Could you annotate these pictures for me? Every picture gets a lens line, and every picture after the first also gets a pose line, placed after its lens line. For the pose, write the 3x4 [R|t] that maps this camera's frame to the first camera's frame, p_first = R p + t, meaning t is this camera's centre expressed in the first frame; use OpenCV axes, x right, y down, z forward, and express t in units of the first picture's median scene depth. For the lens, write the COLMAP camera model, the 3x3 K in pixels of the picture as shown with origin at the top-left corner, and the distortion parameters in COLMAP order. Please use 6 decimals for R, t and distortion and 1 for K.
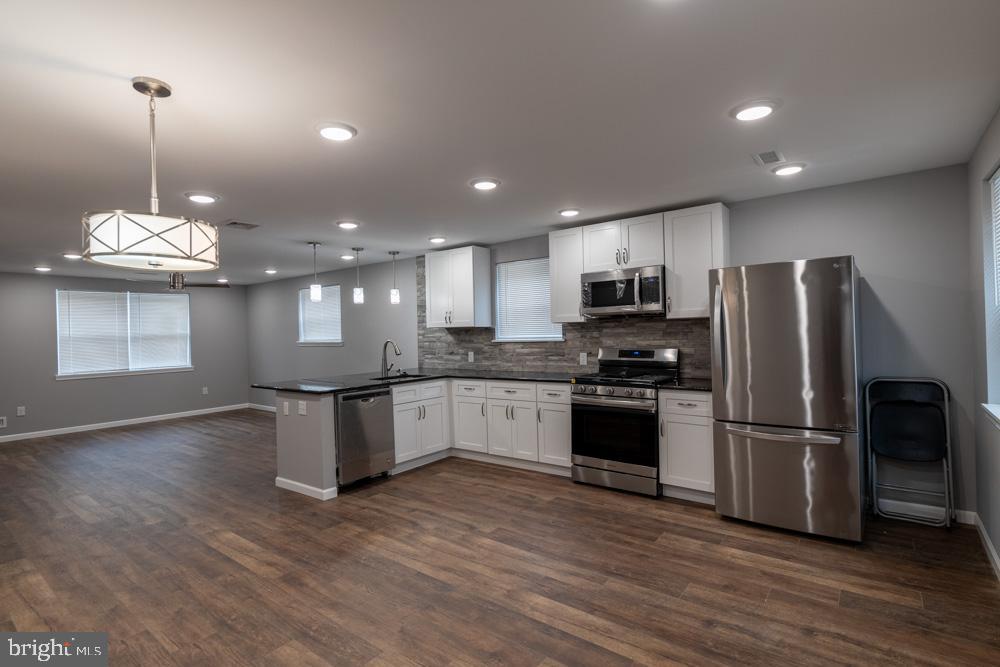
lens RADIAL K [[488.6, 0, 505.9], [0, 488.6, 327.0], [0, 0, 1]] dist [-0.000243, 0.000680]
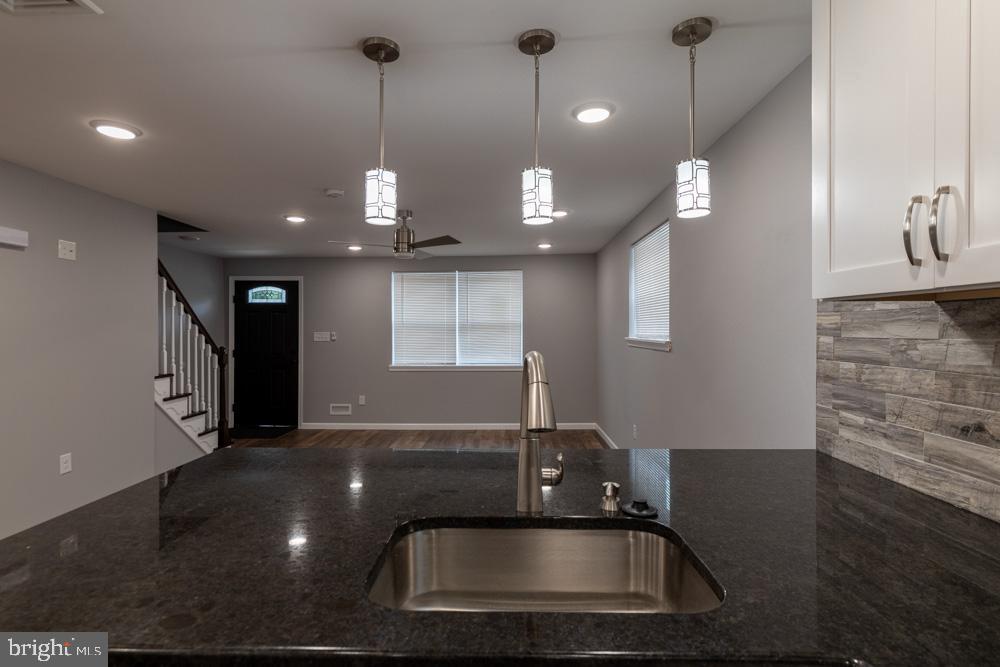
lens RADIAL K [[488.6, 0, 484.1], [0, 488.6, 338.2], [0, 0, 1]] dist [-0.000243, 0.000680]
pose [[0.548563, 0.035518, -0.835354, -0.060306], [0.000204, 0.999092, 0.042614, 0.009532], [0.836109, -0.023547, 0.548058, 0.774983]]
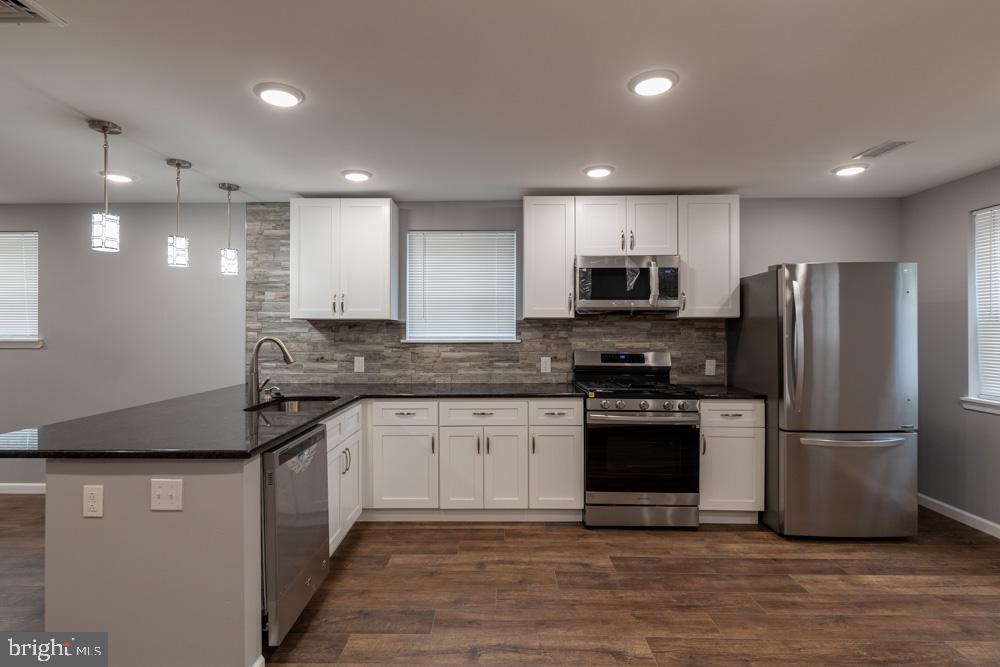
lens RADIAL K [[488.6, 0, 521.5], [0, 488.6, 325.3], [0, 0, 1]] dist [-0.000243, 0.000680]
pose [[0.801727, 0.030003, 0.596937, -0.301442], [-0.024974, 0.999549, -0.016698, 0.013444], [-0.597169, -0.001520, 0.802114, 0.337559]]
